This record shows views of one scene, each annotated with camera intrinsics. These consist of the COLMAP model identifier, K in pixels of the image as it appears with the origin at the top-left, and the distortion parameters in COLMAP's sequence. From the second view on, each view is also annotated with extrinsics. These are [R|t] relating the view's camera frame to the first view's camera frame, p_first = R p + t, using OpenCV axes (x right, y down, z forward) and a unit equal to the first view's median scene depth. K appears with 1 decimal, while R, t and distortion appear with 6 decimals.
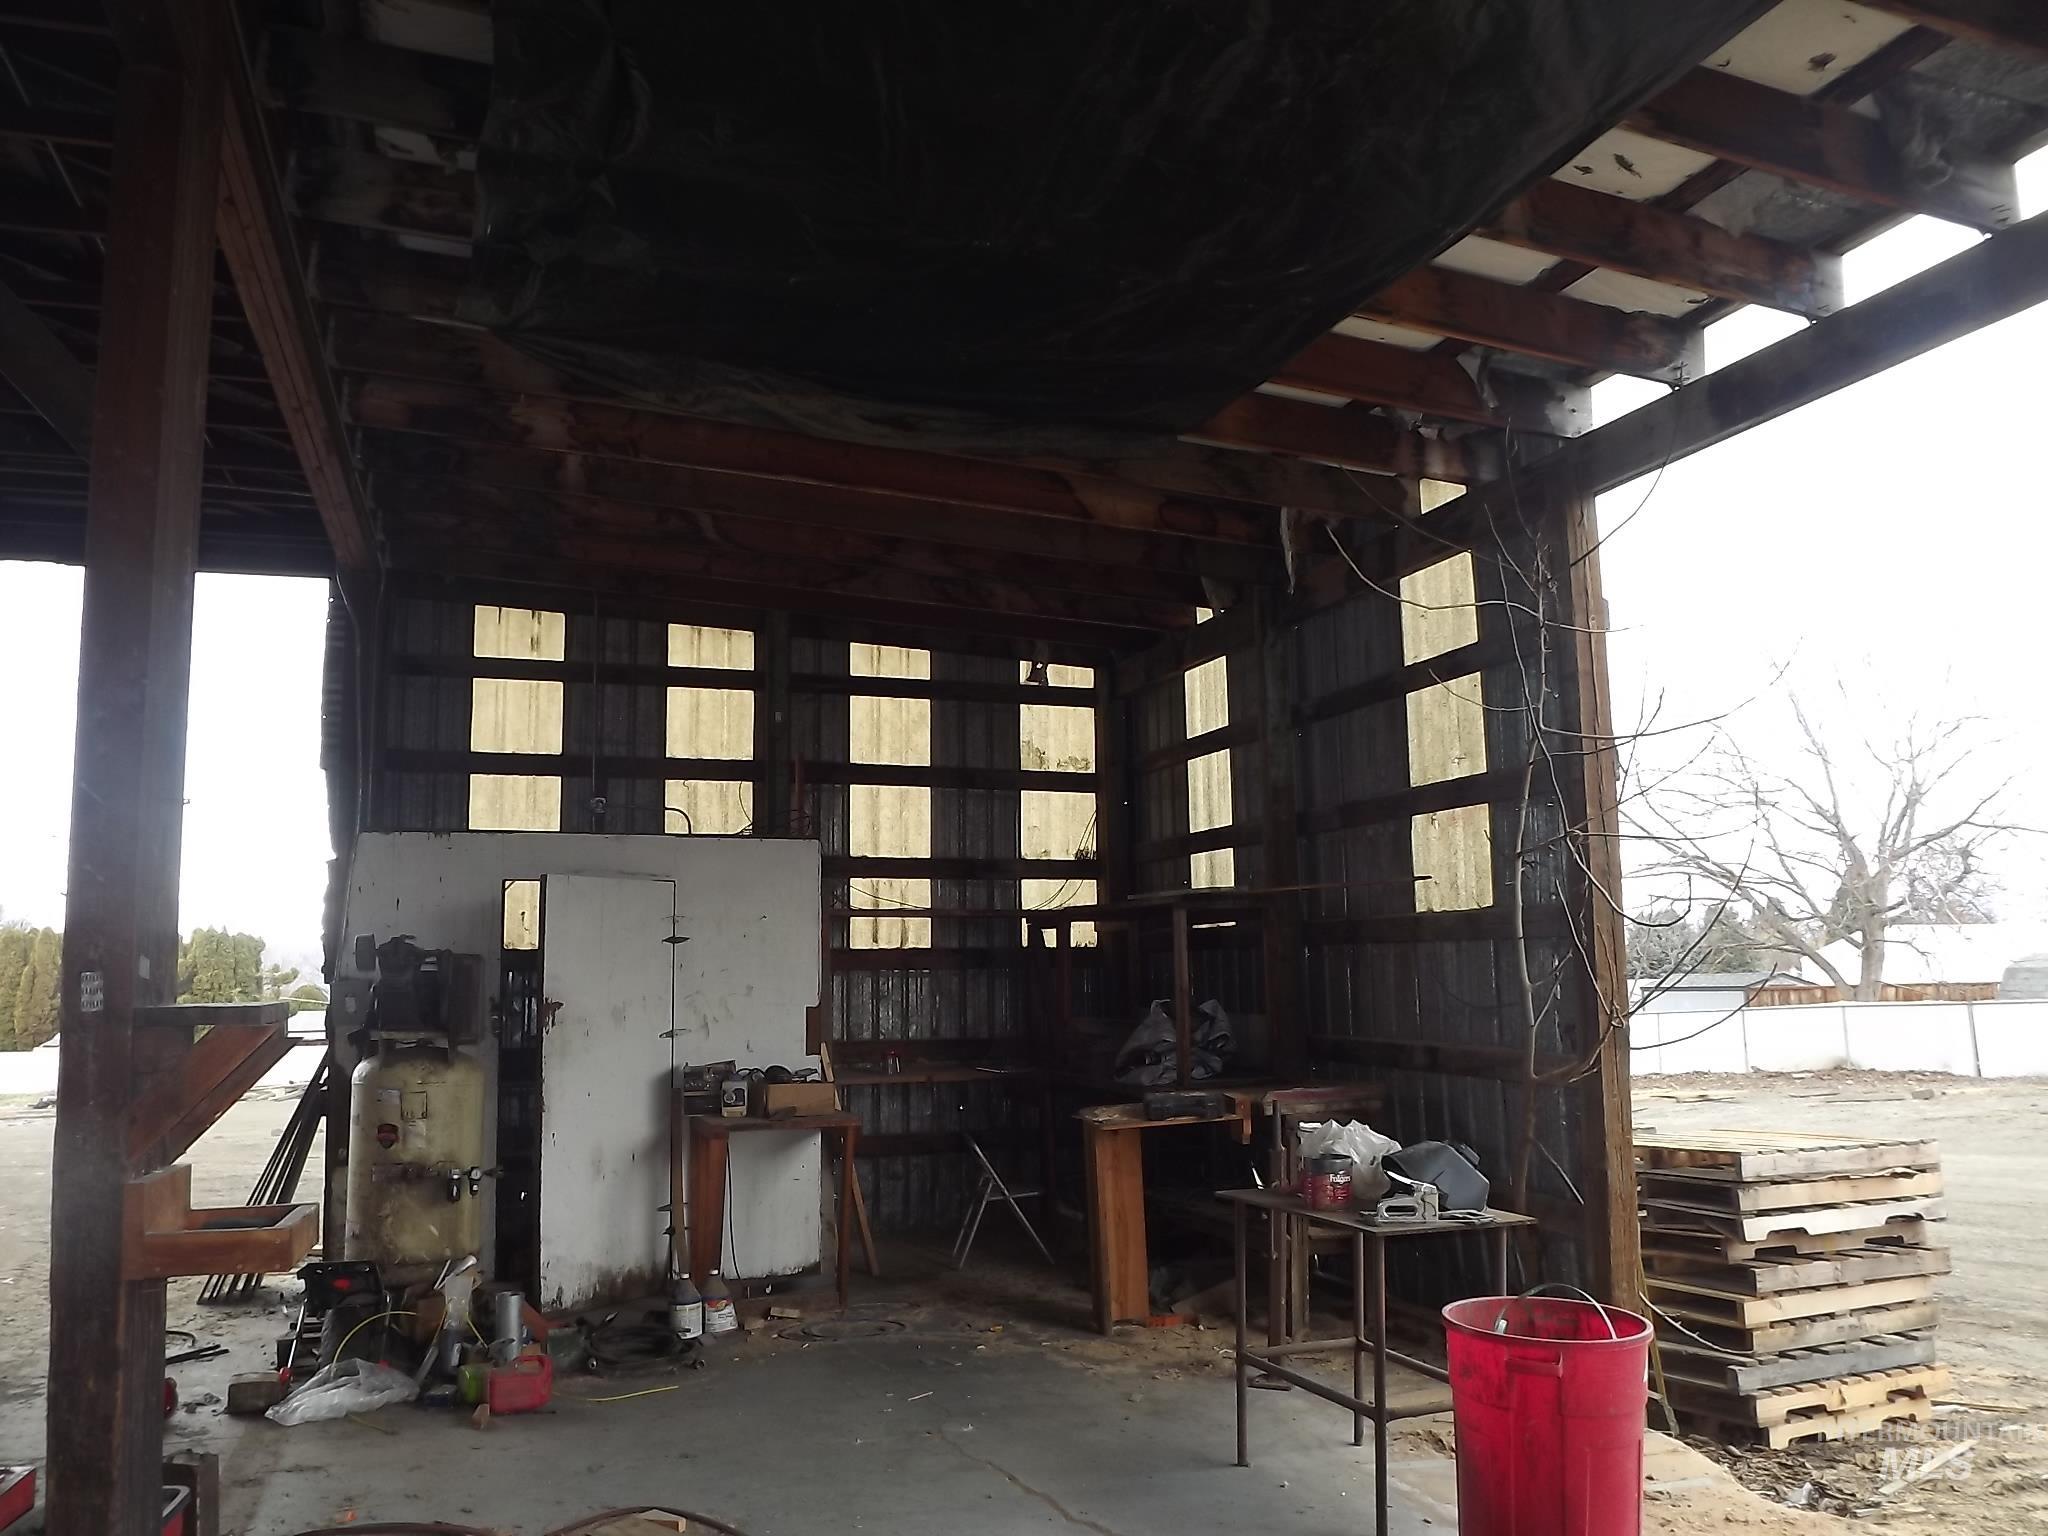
lens RADIAL K [[1594.9, 0, 1024.0], [0, 1594.9, 768.0], [0, 0, 1]] dist [-0.034852, -0.000184]
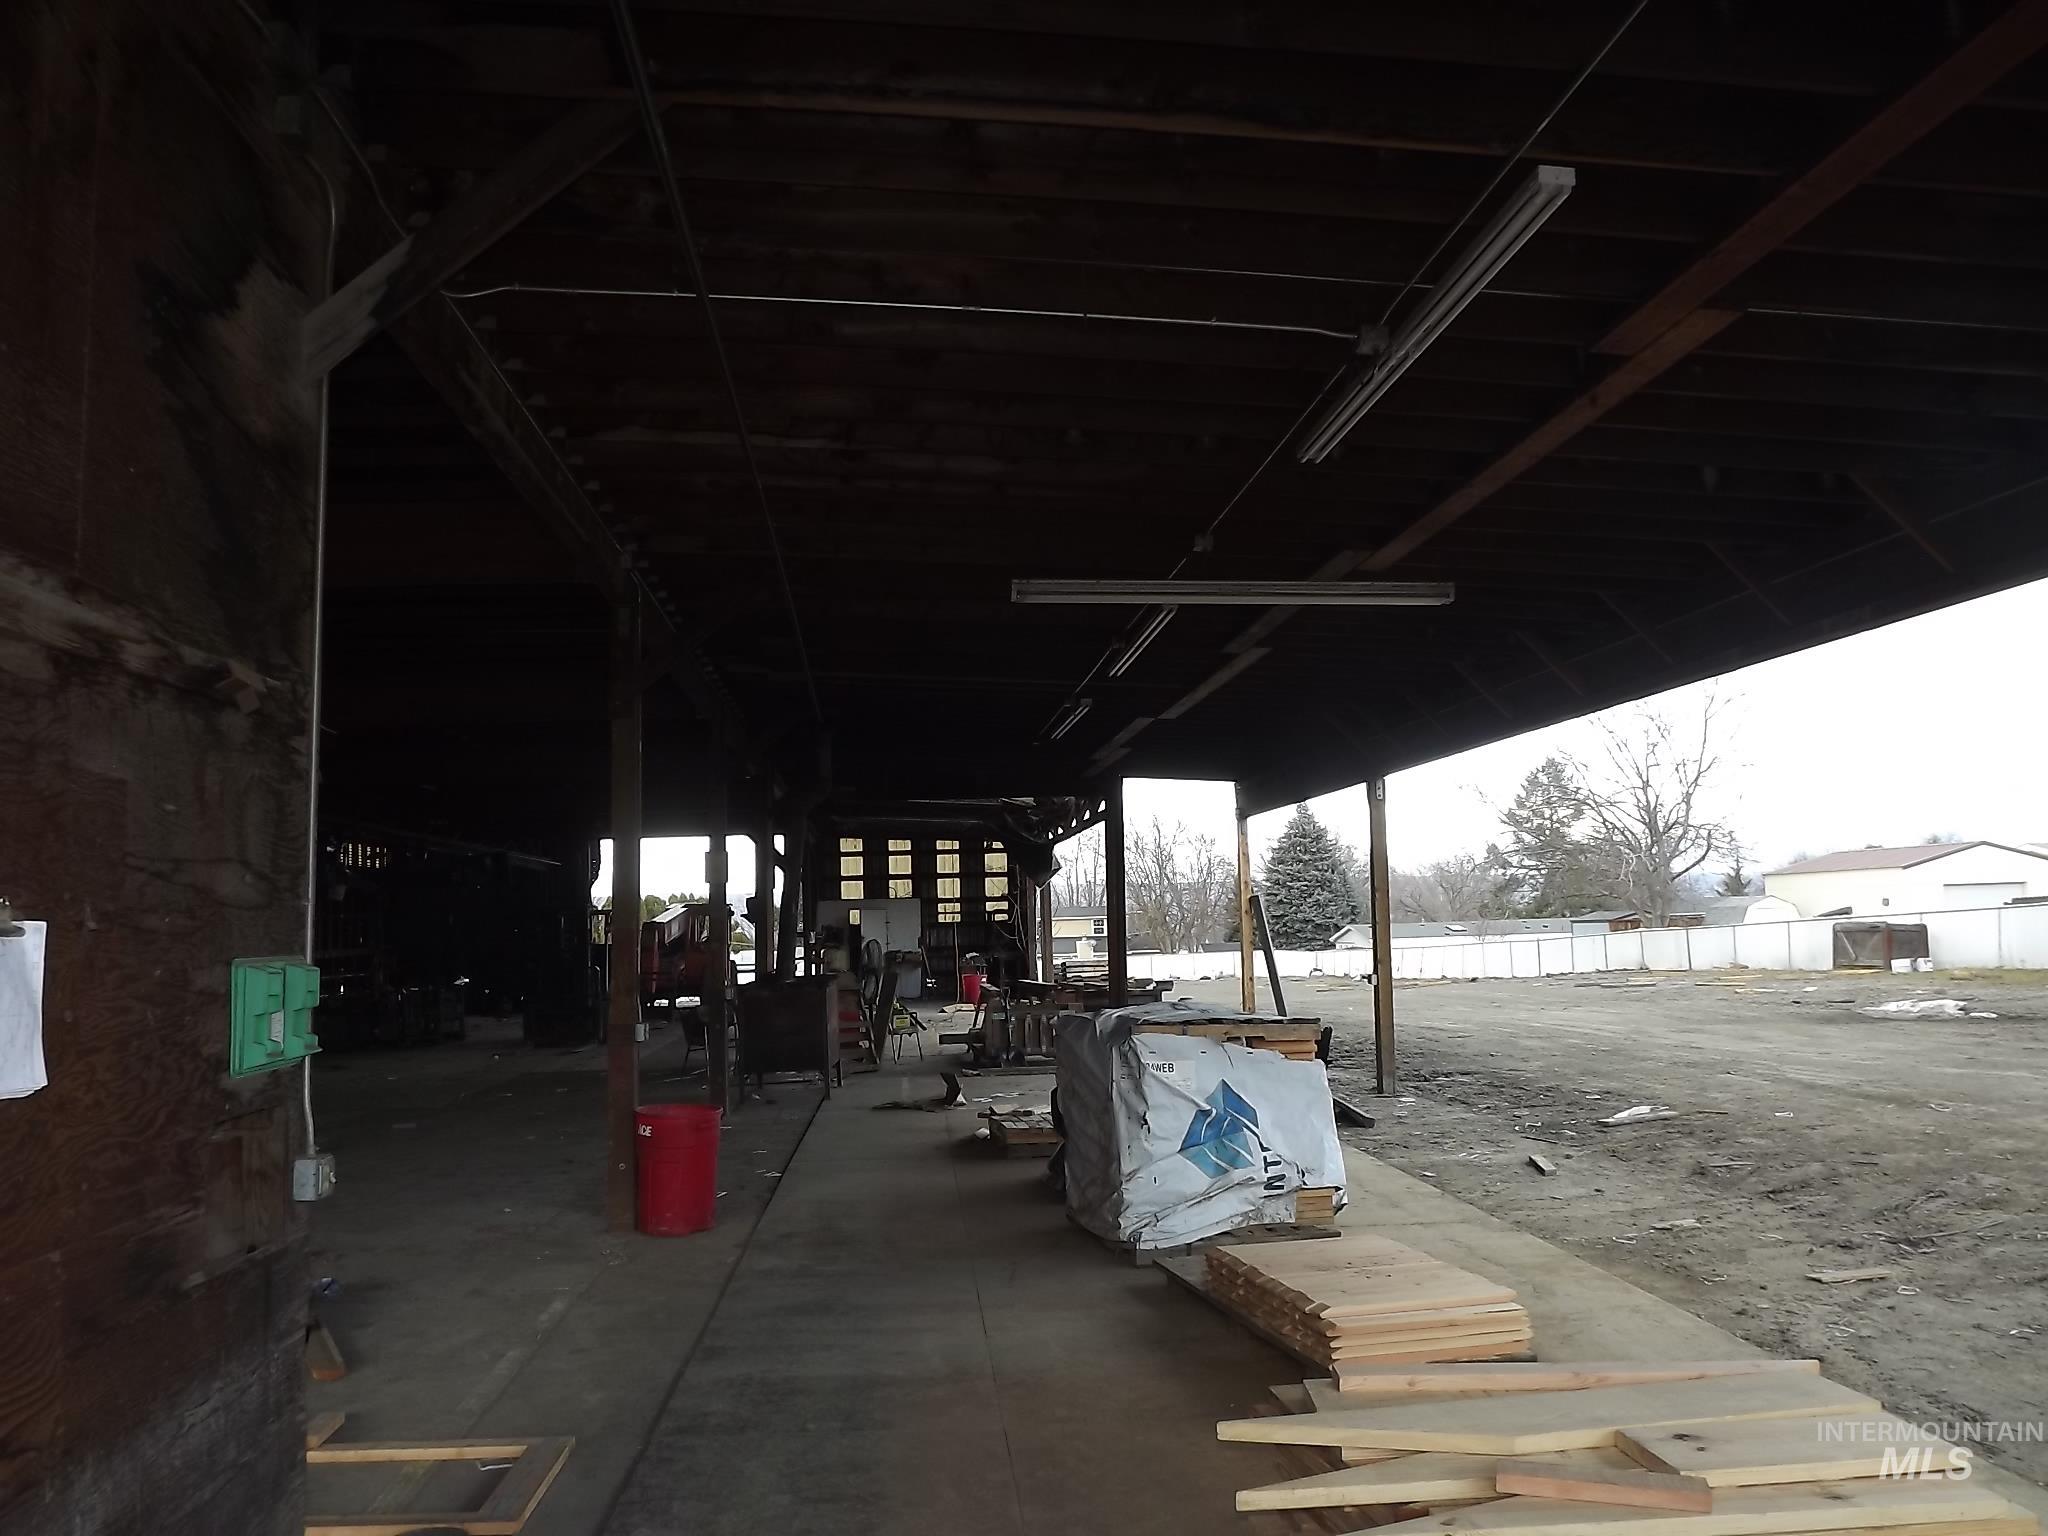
lens RADIAL K [[1594.9, 0, 1024.0], [0, 1594.9, 768.0], [0, 0, 1]] dist [-0.034852, -0.000184]
pose [[0.954305, -0.043716, -0.295620, 1.209475], [0.056014, 0.997876, 0.033255, -0.364059], [0.293538, -0.048294, 0.954727, -2.519019]]
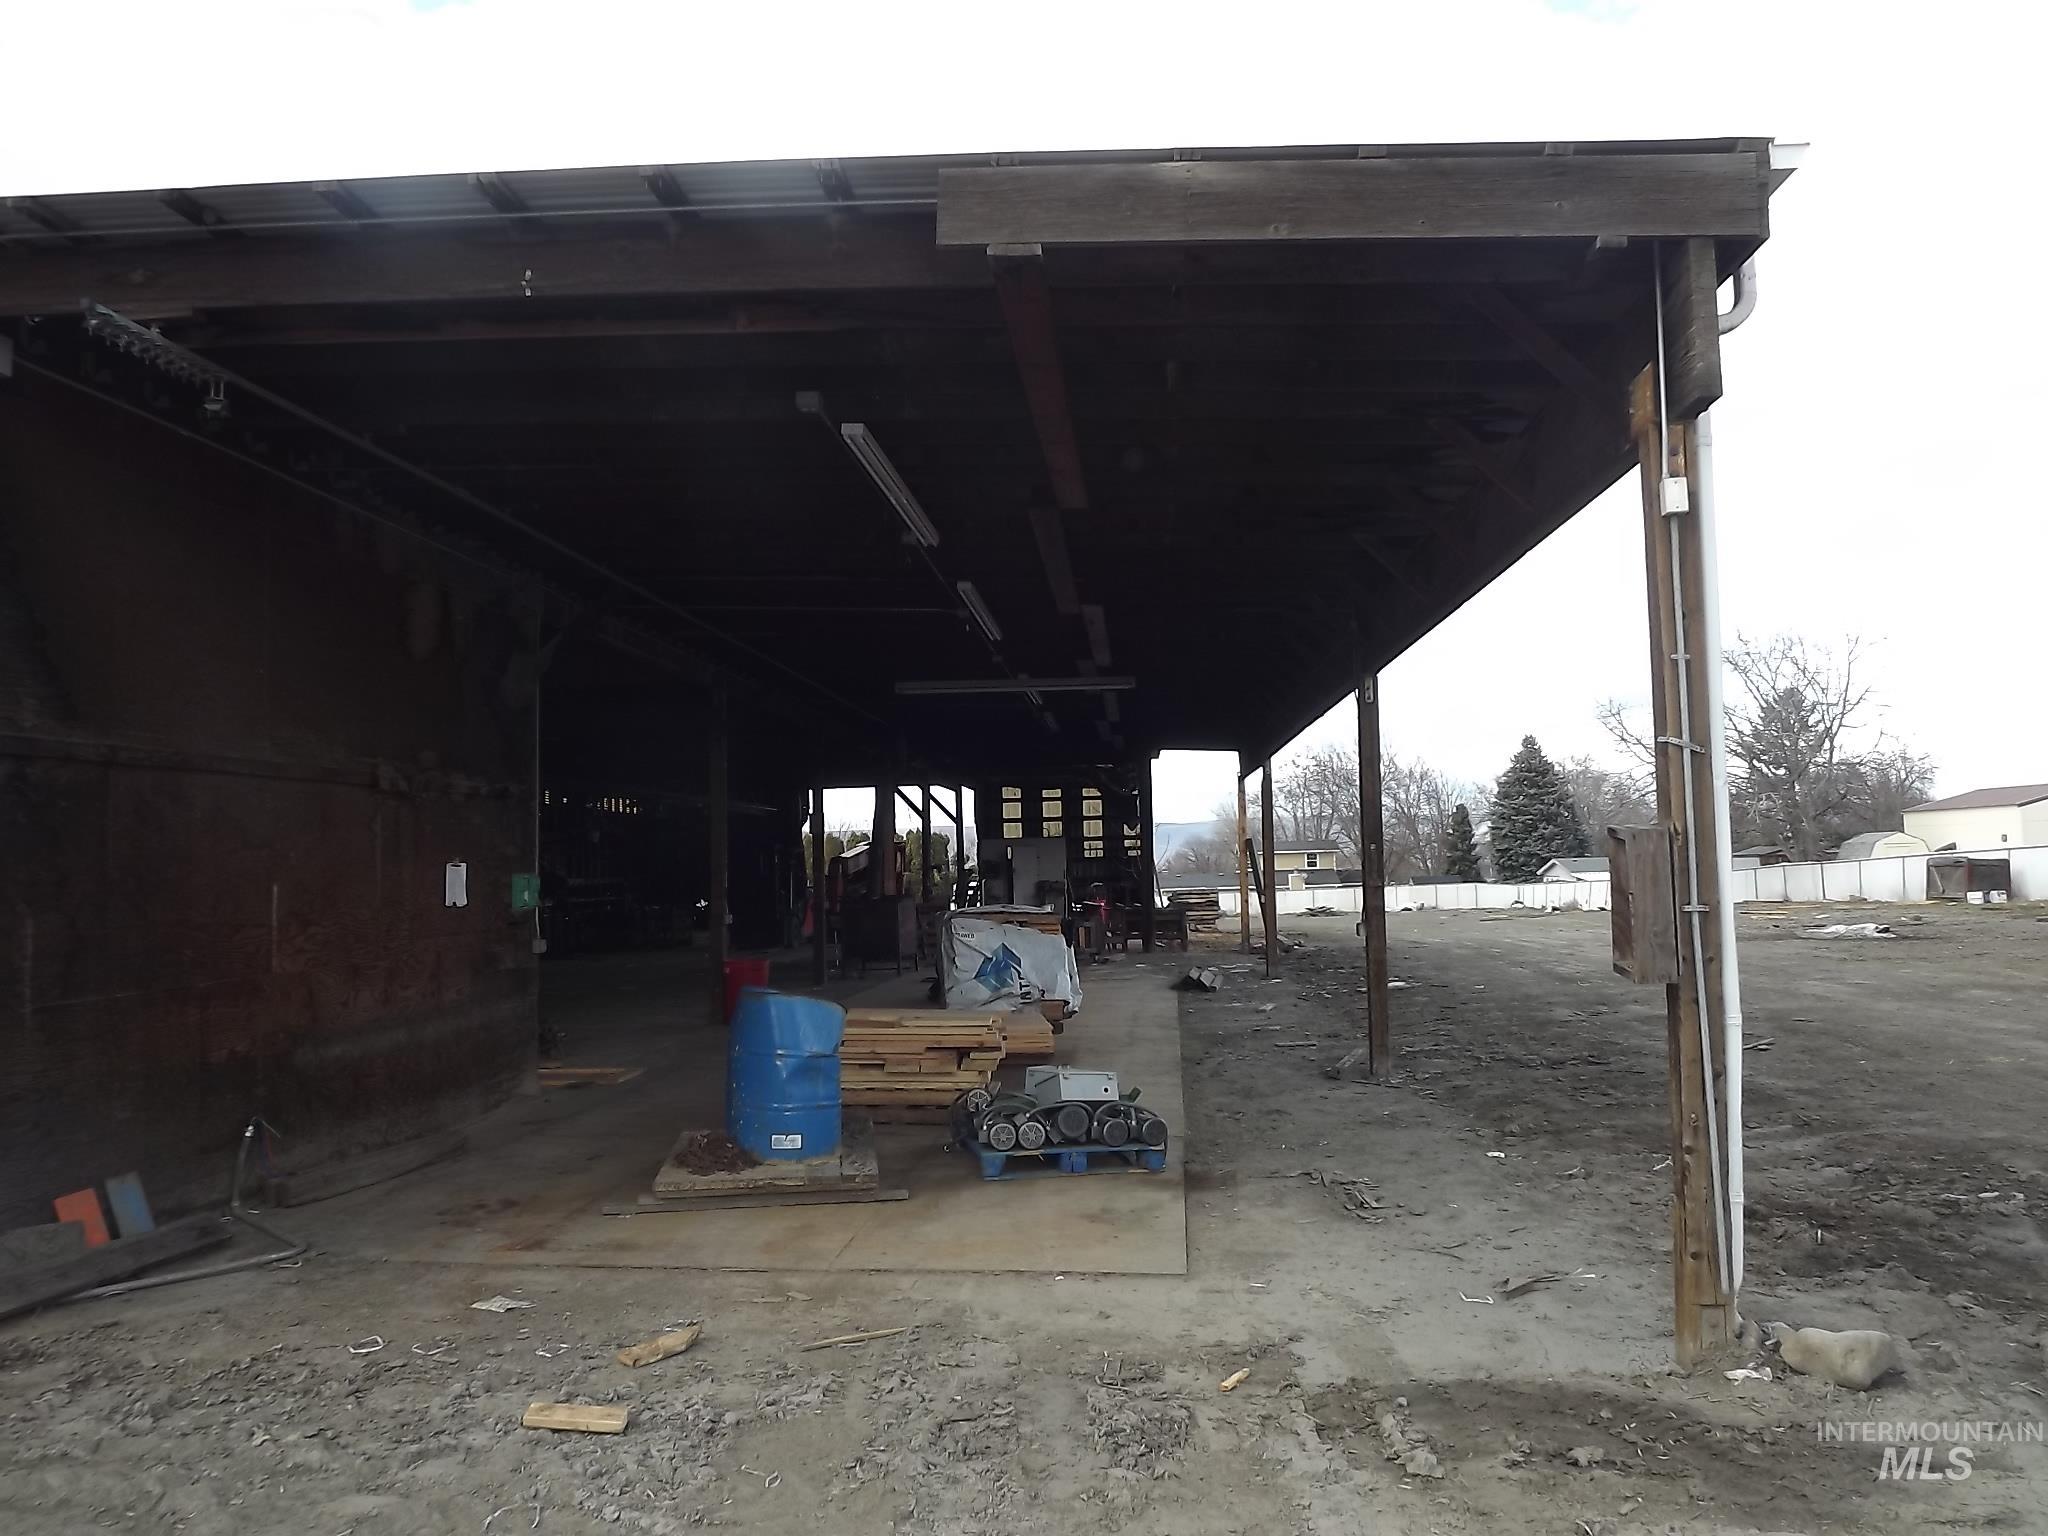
lens RADIAL K [[1660.7, 0, 1024.0], [0, 1660.7, 768.0], [0, 0, 1]] dist [-0.062977, -0.000548]
pose [[0.888142, -0.038281, -0.457972, 1.879096], [0.076731, 0.994889, 0.065643, -0.454427], [0.453118, -0.093440, 0.886540, -3.184960]]
